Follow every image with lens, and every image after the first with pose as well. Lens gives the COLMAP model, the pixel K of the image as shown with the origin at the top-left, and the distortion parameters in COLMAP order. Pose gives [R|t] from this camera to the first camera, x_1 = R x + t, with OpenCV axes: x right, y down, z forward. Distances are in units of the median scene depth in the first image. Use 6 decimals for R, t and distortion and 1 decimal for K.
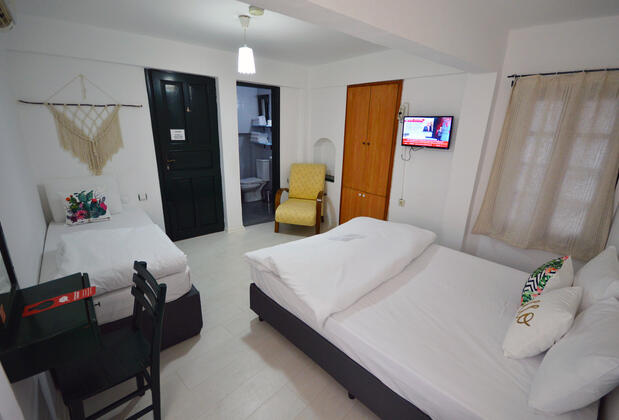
lens RADIAL K [[284.7, 0, 309.5], [0, 284.7, 210.0], [0, 0, 1]] dist [-0.000134, -0.000019]
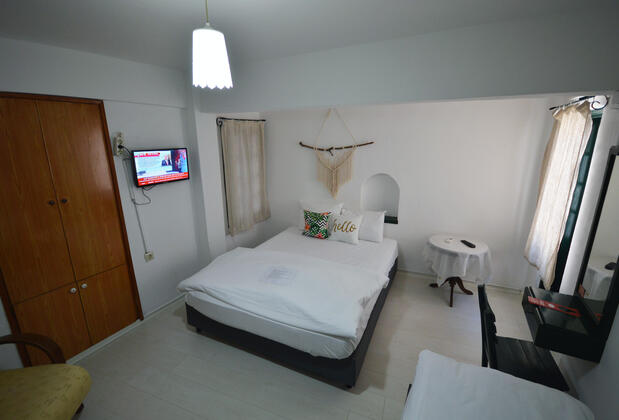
lens RADIAL K [[292.7, 0, 309.9], [0, 292.7, 219.6], [0, 0, 1]] dist [0.000278, 0.000016]
pose [[-0.360336, -0.284931, 0.888241, -0.622826], [0.273201, 0.878219, 0.392547, -0.367951], [-0.891919, 0.384117, -0.238611, 0.890266]]
